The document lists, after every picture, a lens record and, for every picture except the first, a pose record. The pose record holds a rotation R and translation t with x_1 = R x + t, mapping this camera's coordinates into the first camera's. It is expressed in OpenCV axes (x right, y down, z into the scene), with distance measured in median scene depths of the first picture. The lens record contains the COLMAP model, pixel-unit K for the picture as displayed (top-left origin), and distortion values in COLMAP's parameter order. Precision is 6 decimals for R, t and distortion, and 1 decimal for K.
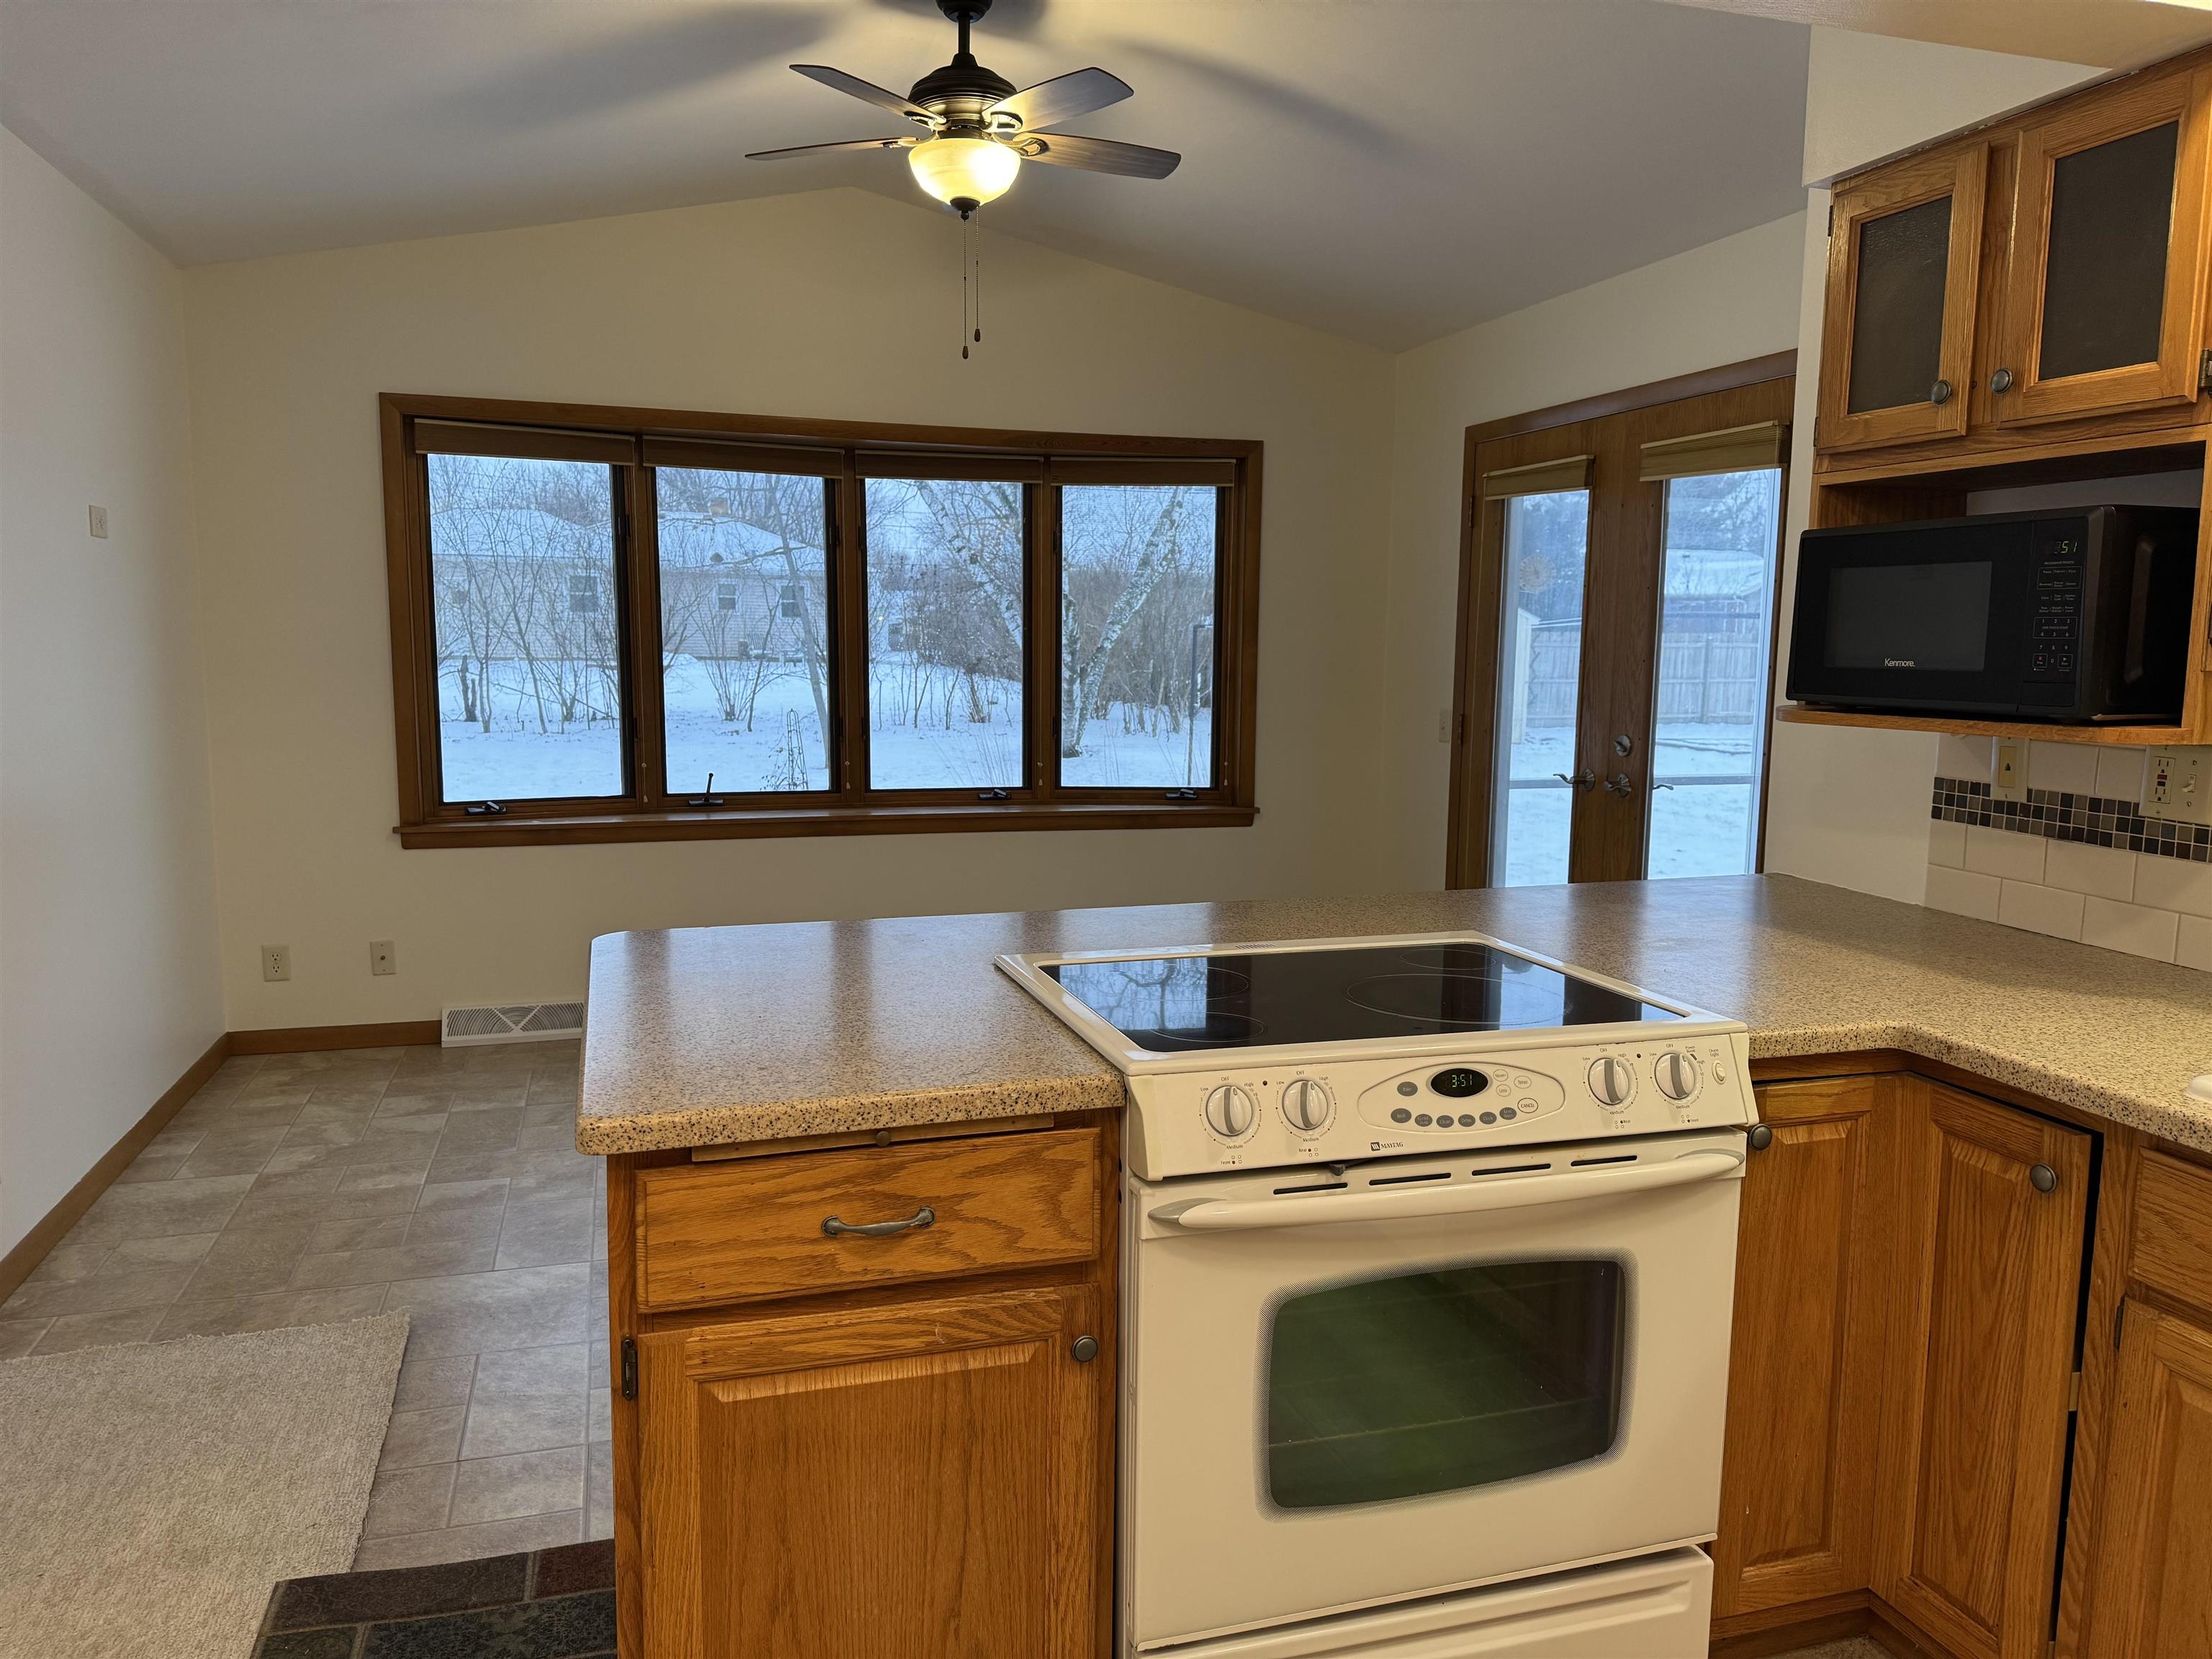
lens RADIAL K [[1551.6, 0, 1098.4], [0, 1551.6, 826.7], [0, 0, 1]] dist [0.071327, -0.078367]
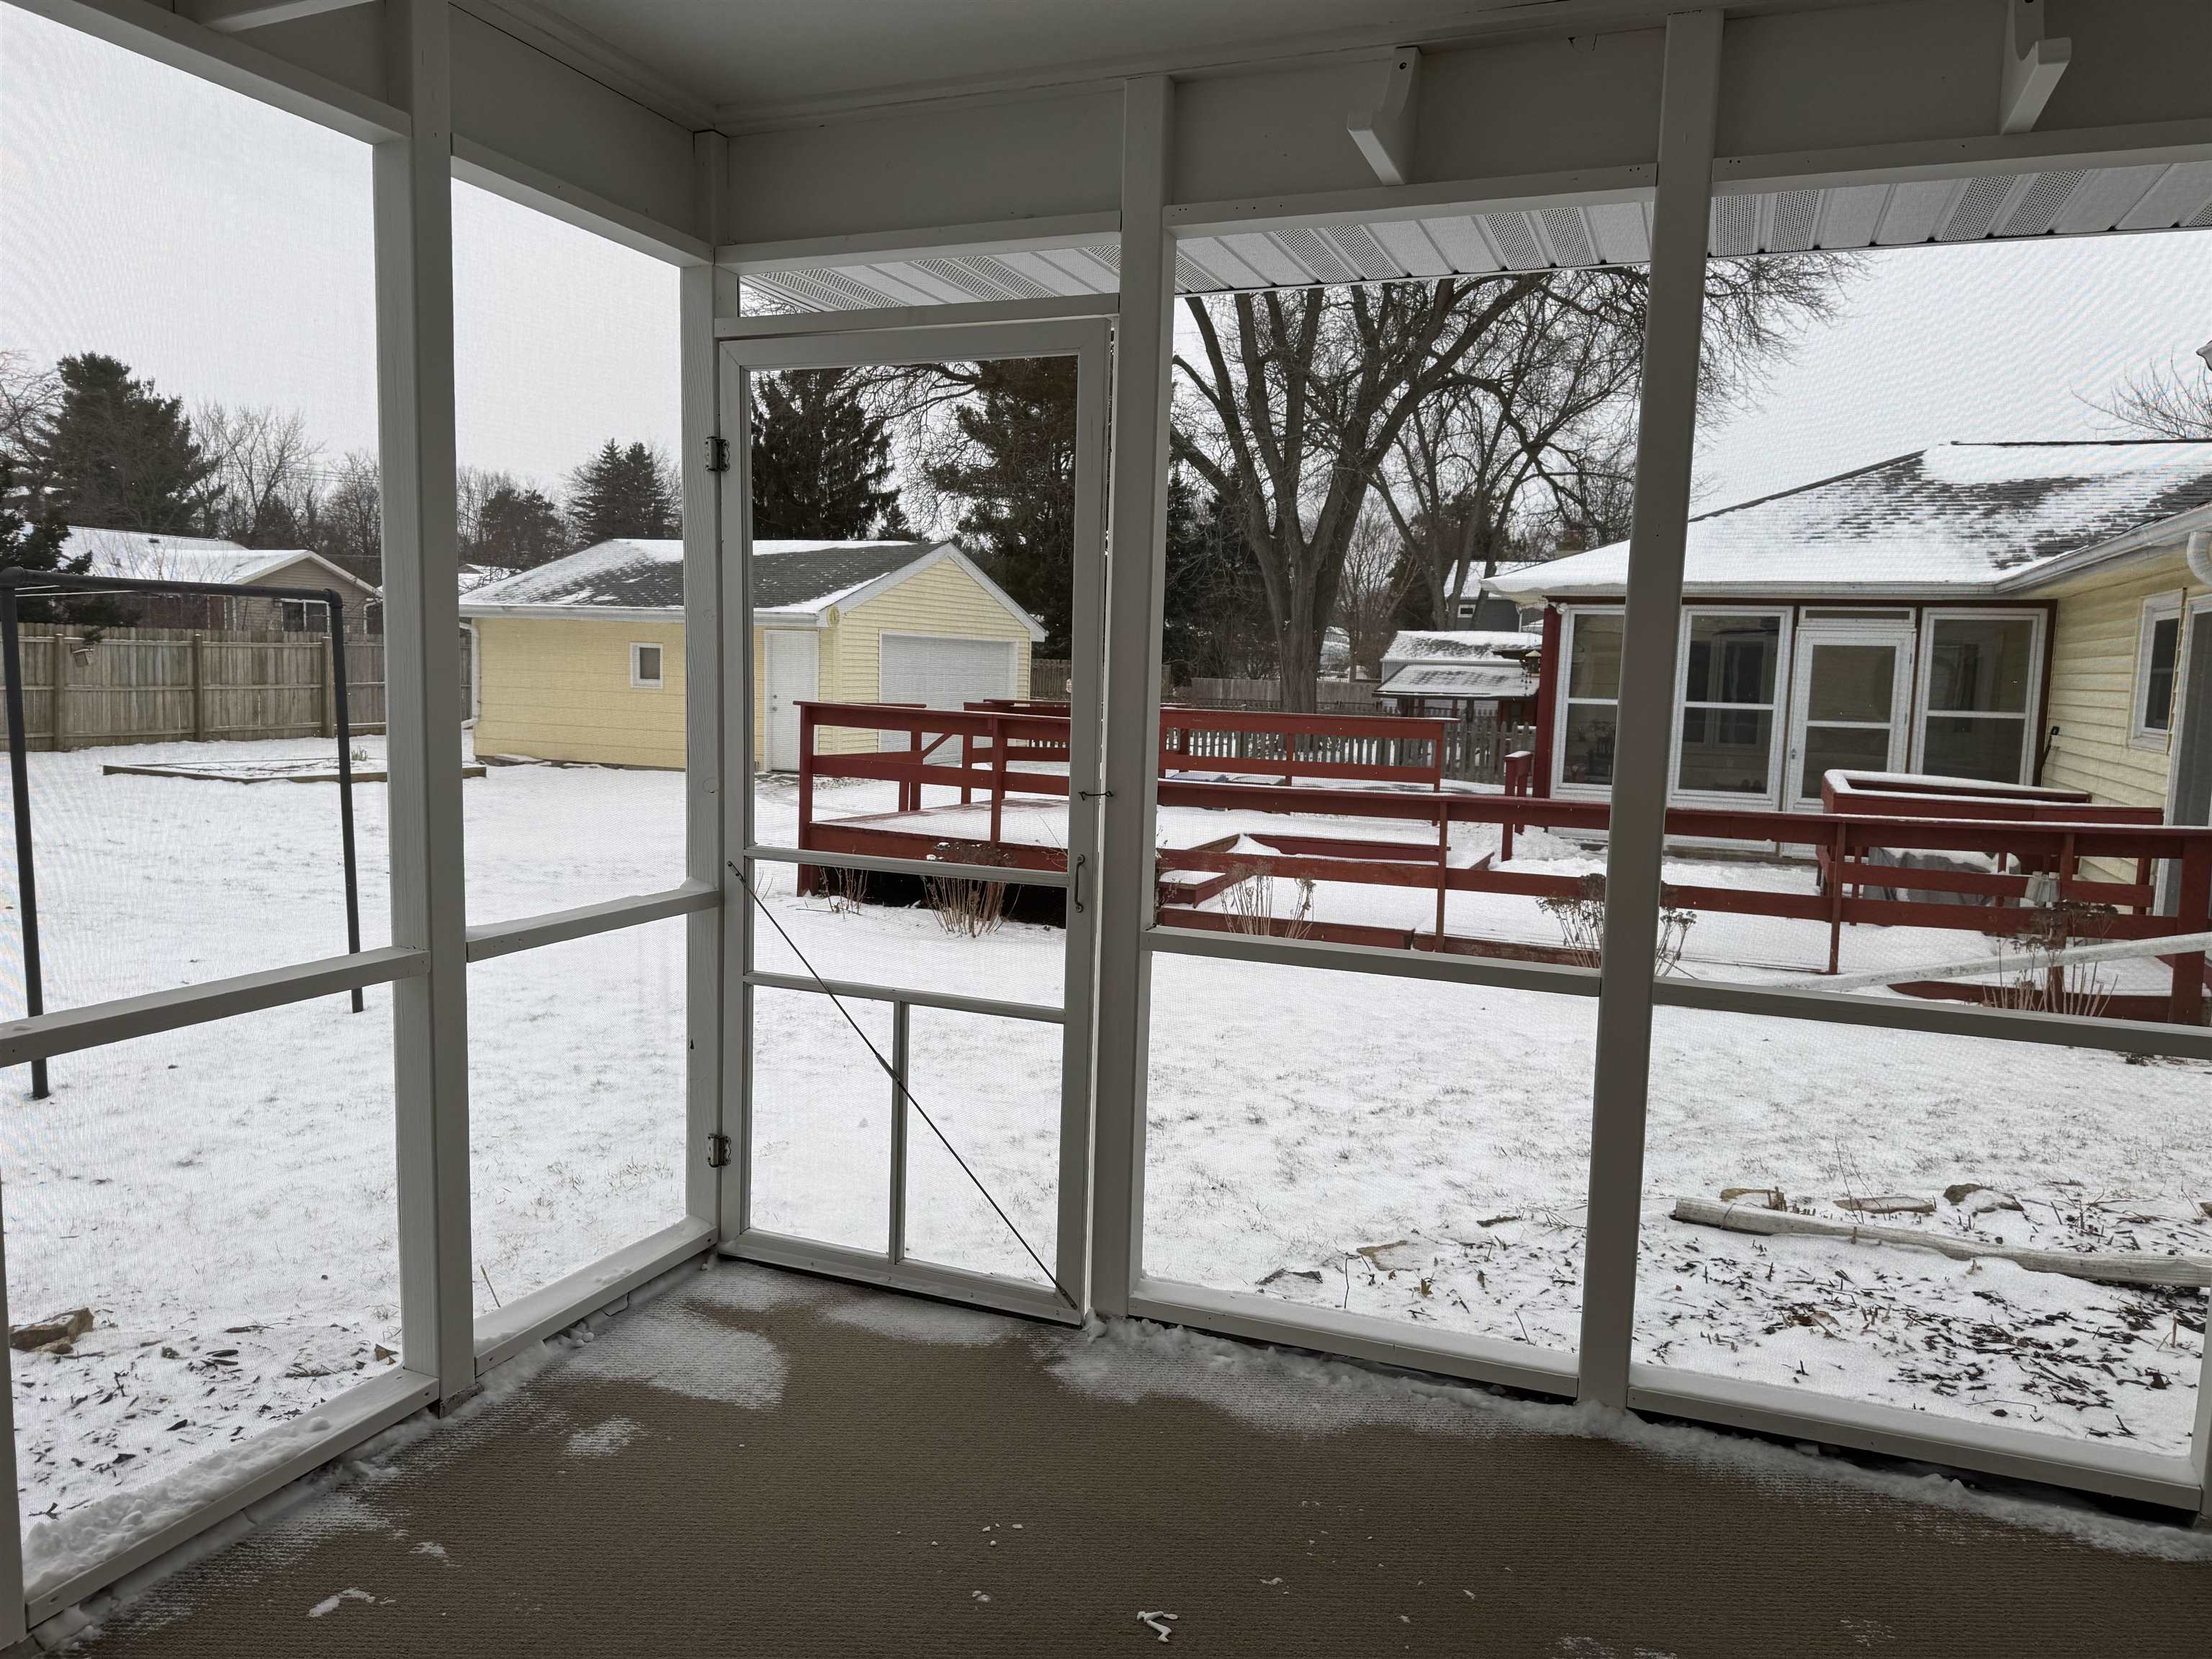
lens RADIAL K [[1551.6, 0, 1127.5], [0, 1551.6, 829.5], [0, 0, 1]] dist [0.071327, -0.078367]
pose [[0.619925, -0.076781, 0.780895, 0.321051], [0.076900, 0.996355, 0.036917, -0.093590], [-0.780883, 0.037165, 0.623570, 0.862543]]
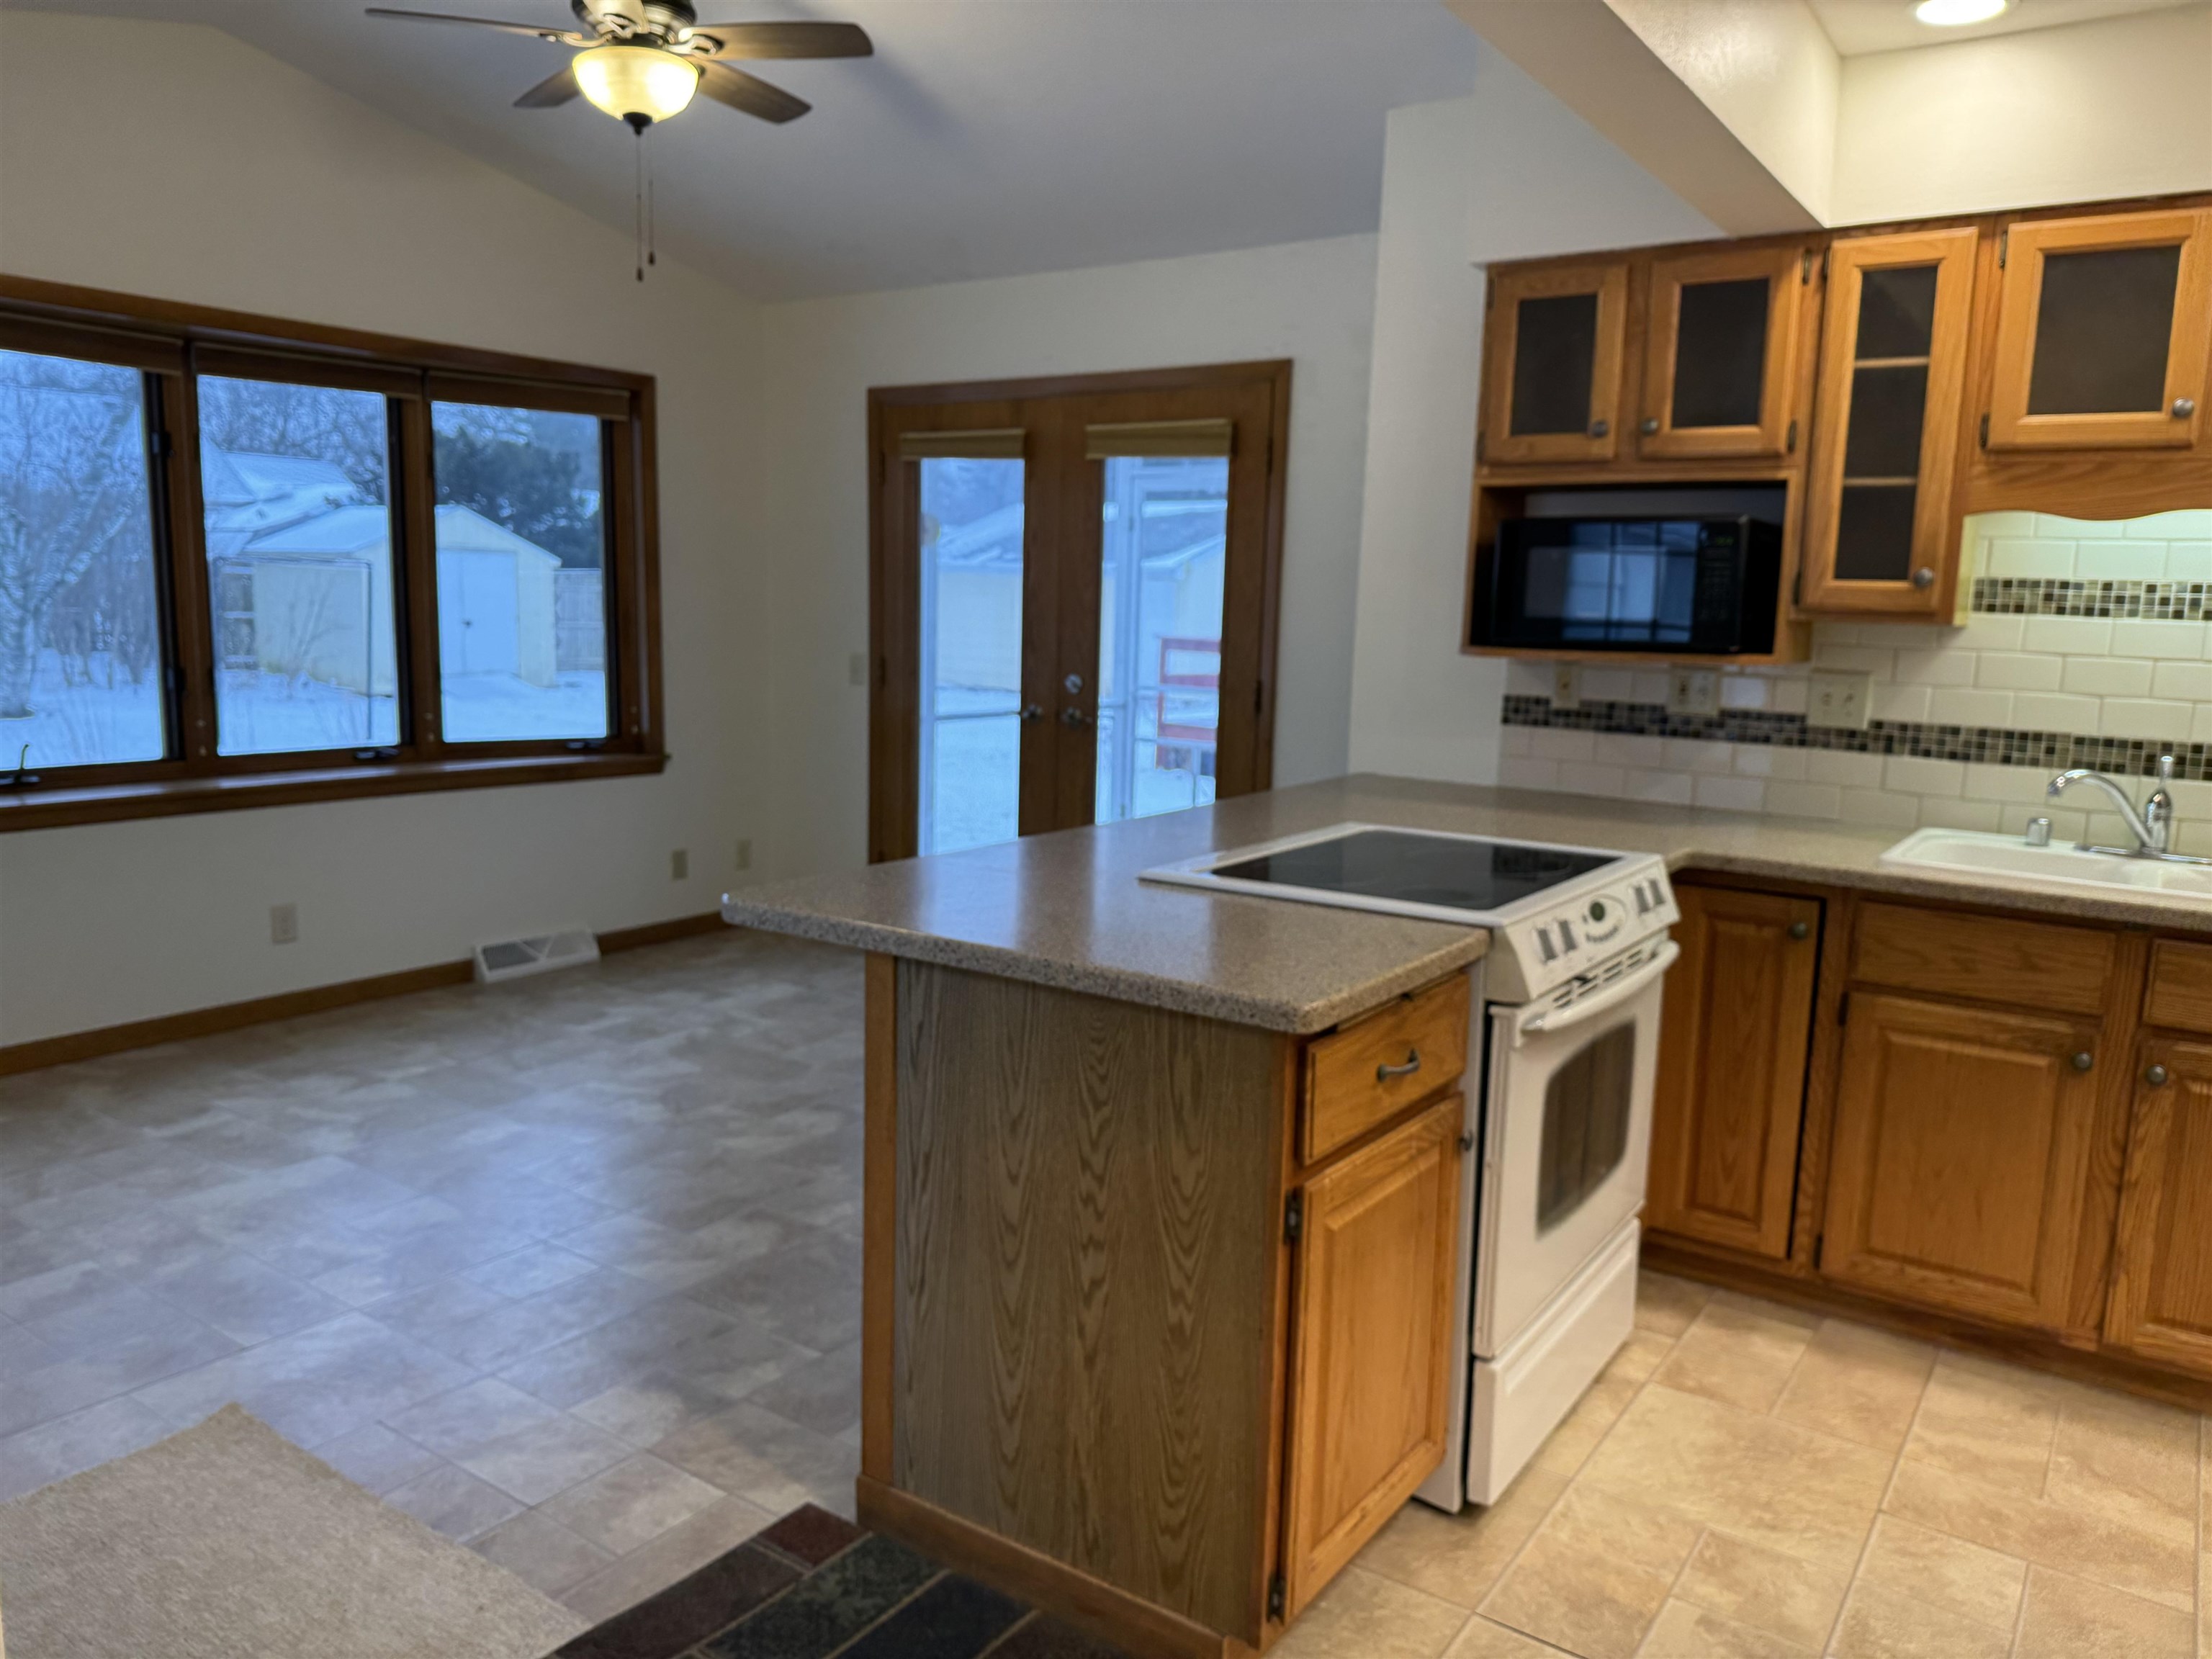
lens RADIAL K [[1551.6, 0, 1101.5], [0, 1551.6, 839.1], [0, 0, 1]] dist [0.071327, -0.078367]
pose [[0.790590, -0.083020, 0.606691, -0.357719], [0.056800, 0.996438, 0.062336, -0.005684], [-0.609705, -0.014823, 0.792490, 0.055825]]
